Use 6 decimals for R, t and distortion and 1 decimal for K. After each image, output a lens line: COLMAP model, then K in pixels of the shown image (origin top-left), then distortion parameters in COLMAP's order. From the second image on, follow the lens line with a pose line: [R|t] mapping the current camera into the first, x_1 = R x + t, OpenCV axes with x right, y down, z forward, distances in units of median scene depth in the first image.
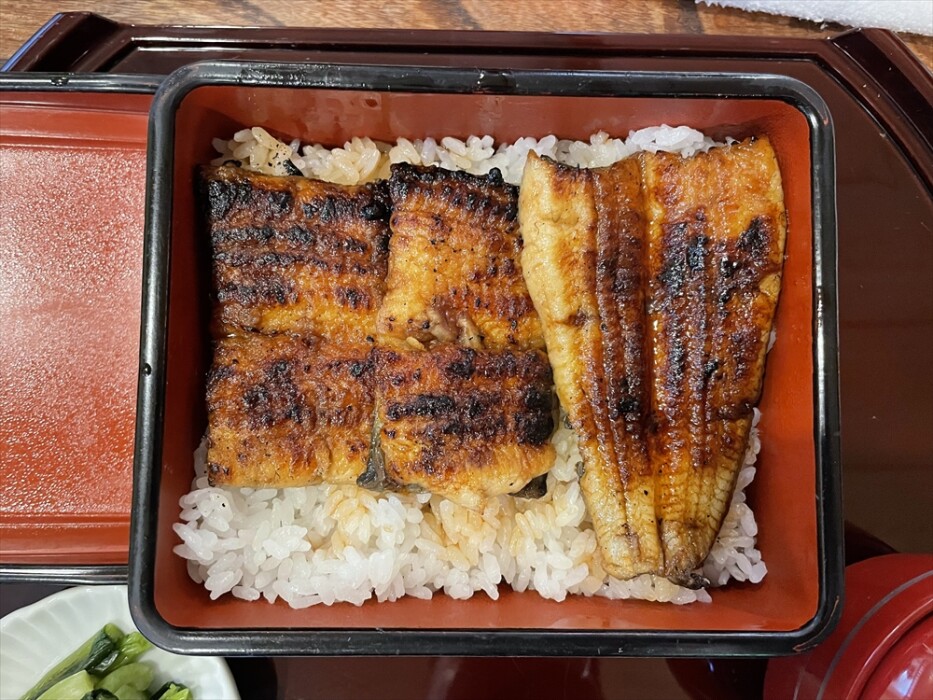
lens RADIAL K [[719.8, 0, 466.5], [0, 719.8, 350.0], [0, 0, 1]] dist [0.031725, -0.005109]
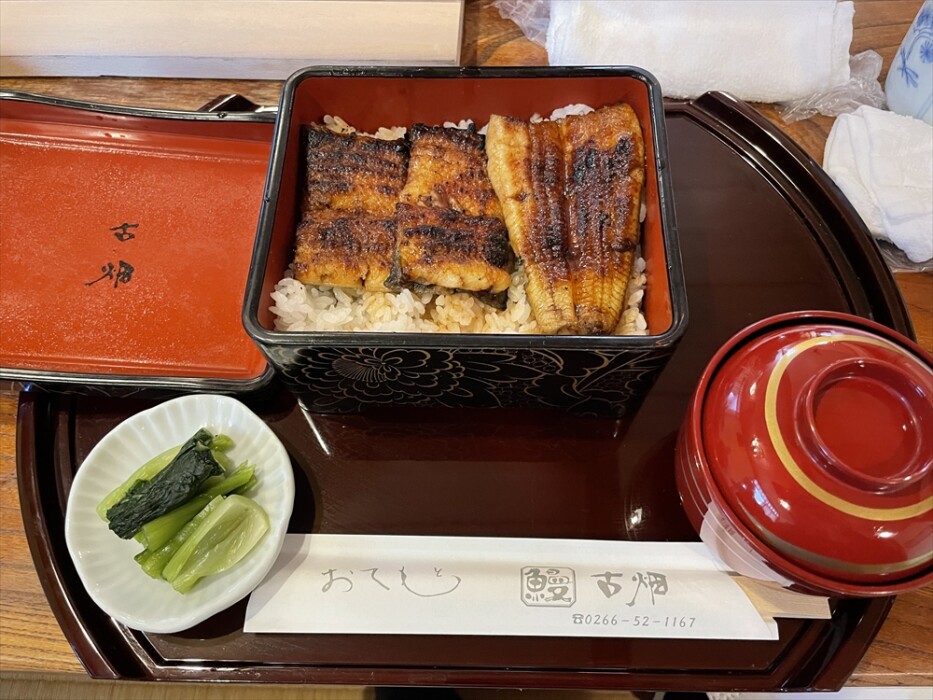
lens RADIAL K [[719.8, 0, 466.5], [0, 719.8, 350.0], [0, 0, 1]] dist [0.031725, -0.005109]
pose [[0.998497, -0.012466, -0.053369, 0.113051], [-0.007665, 0.932455, -0.361205, 0.885031], [0.054267, 0.361071, 0.930958, -0.417199]]
